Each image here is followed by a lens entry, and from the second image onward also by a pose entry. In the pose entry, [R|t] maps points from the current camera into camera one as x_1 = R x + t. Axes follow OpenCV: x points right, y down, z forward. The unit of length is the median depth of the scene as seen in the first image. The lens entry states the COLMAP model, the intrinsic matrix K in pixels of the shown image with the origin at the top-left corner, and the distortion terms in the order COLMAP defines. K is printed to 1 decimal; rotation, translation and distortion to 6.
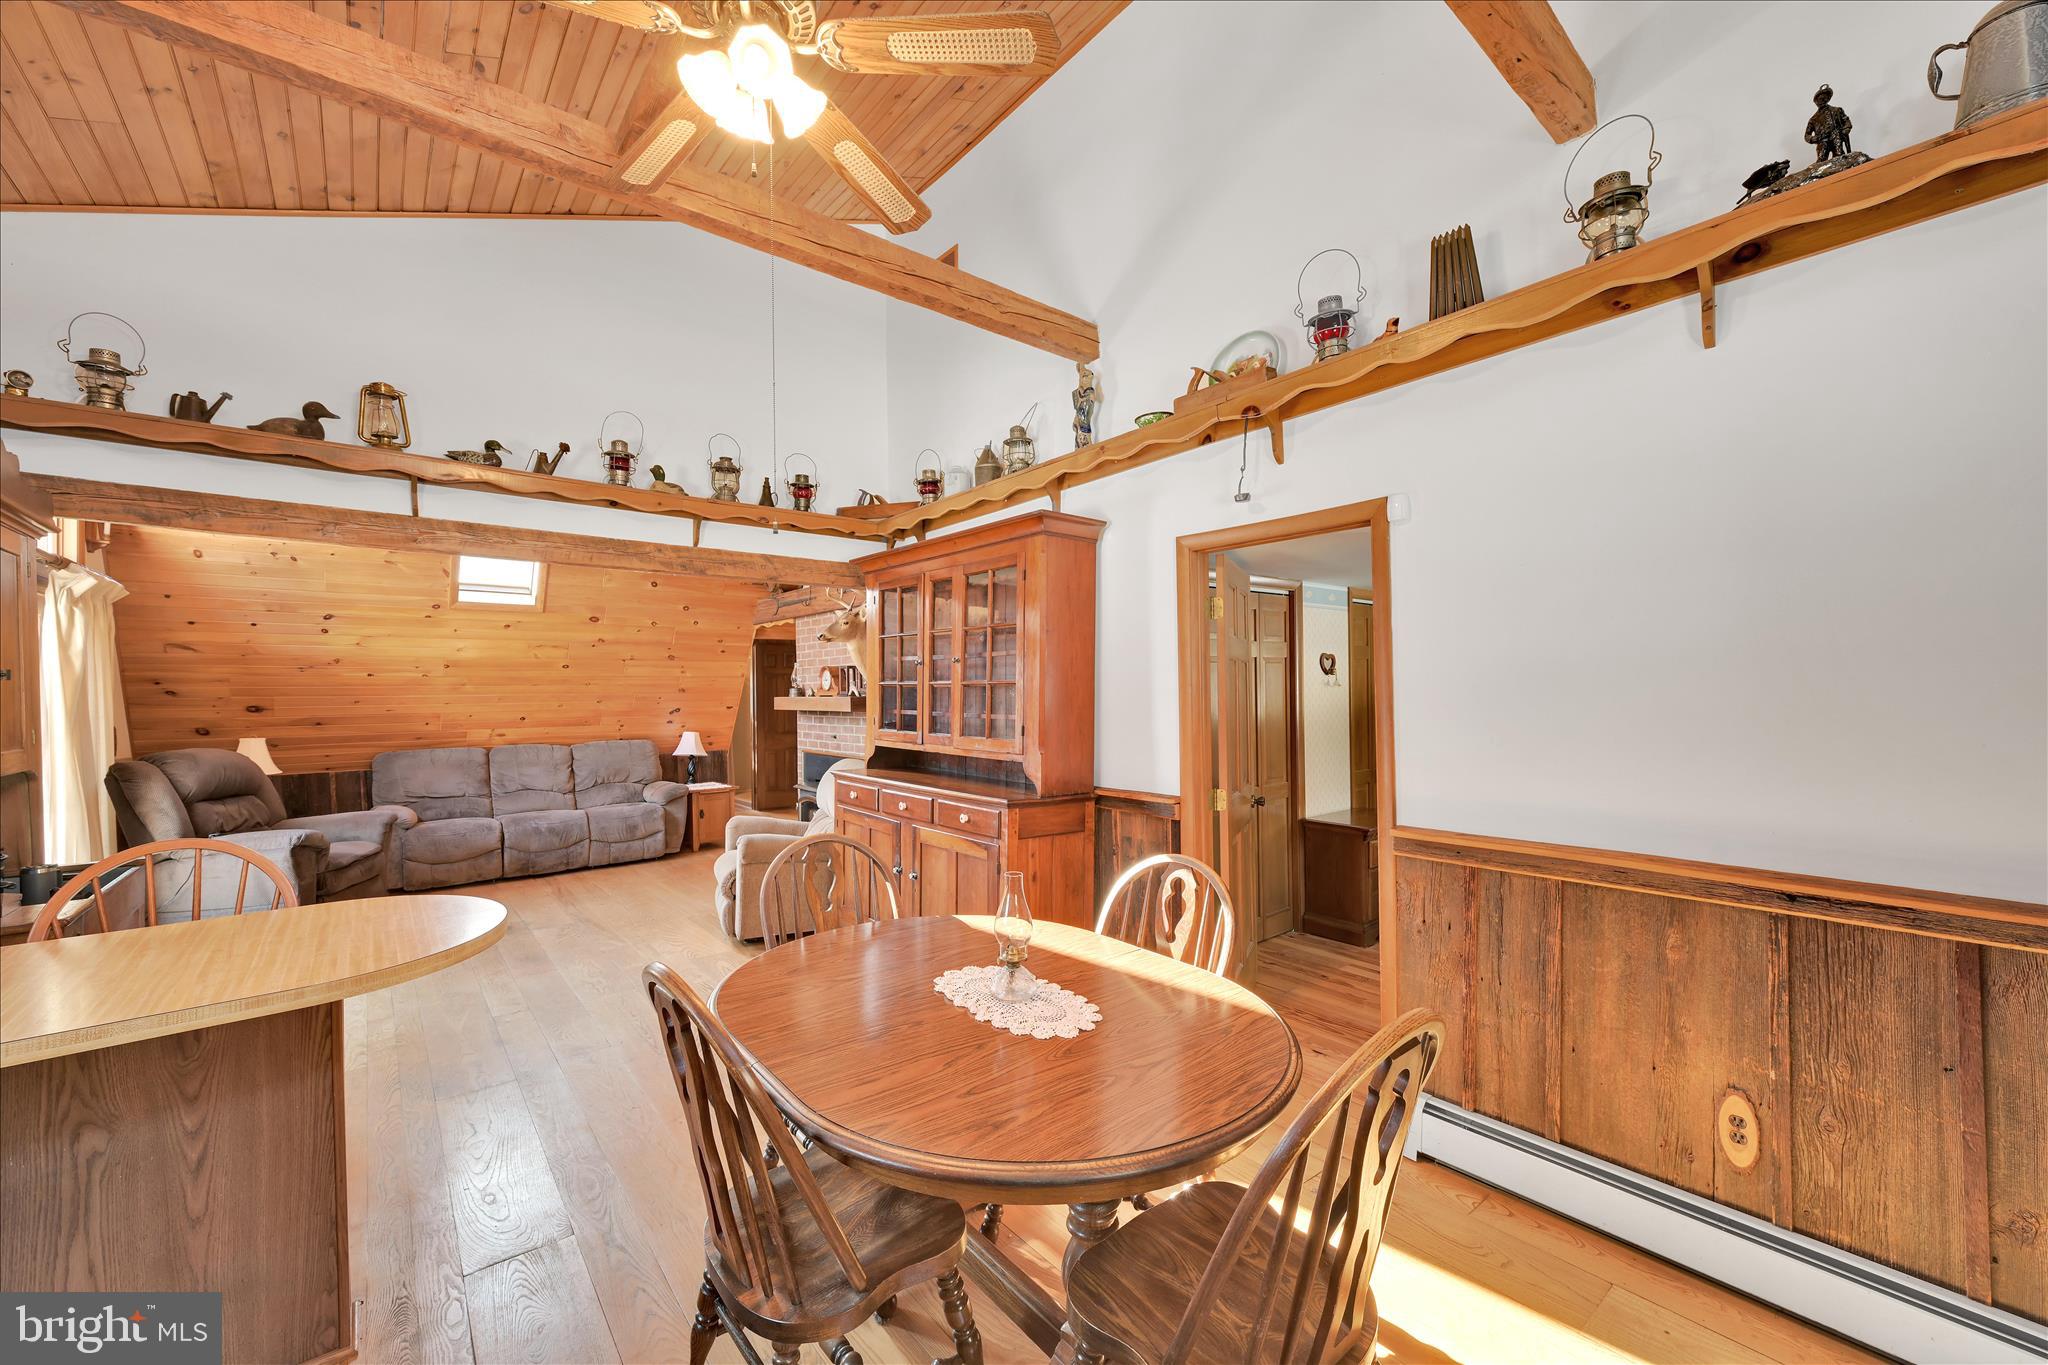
lens RADIAL K [[800.9, 0, 1030.0], [0, 800.9, 686.4], [0, 0, 1]] dist [-0.000822, 0.000036]
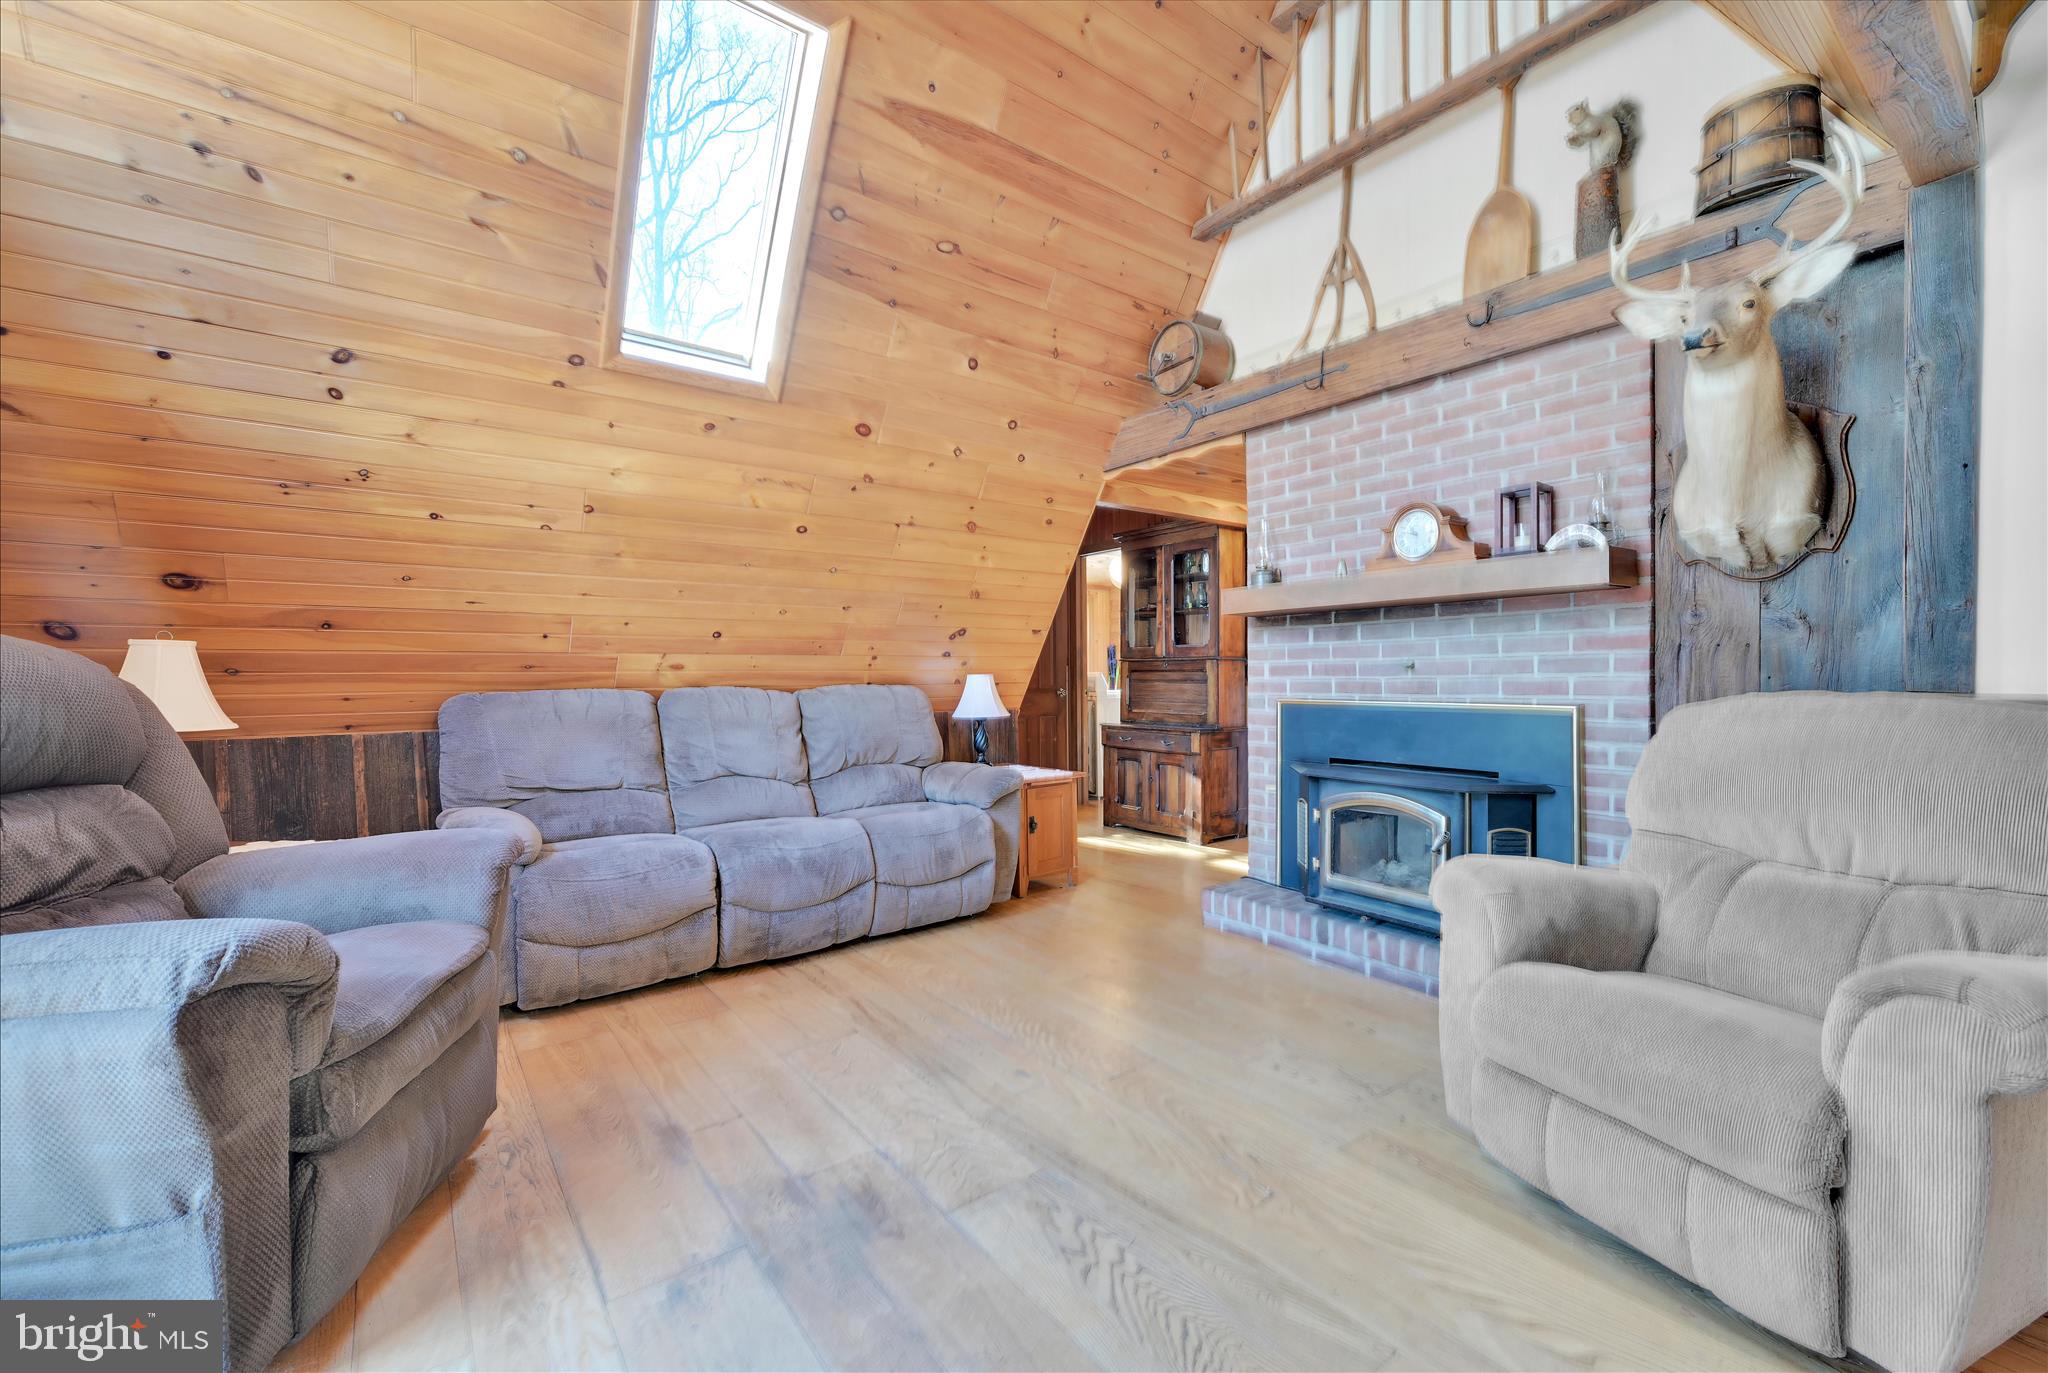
lens RADIAL K [[906.9, 0, 1061.4], [0, 906.9, 678.0], [0, 0, 1]] dist [-0.000066, 0.000096]
pose [[0.998027, 0.001663, -0.062766, -0.412653], [-0.000787, 0.999902, 0.013966, 0.064000], [0.062783, -0.013889, 0.997931, 0.479702]]
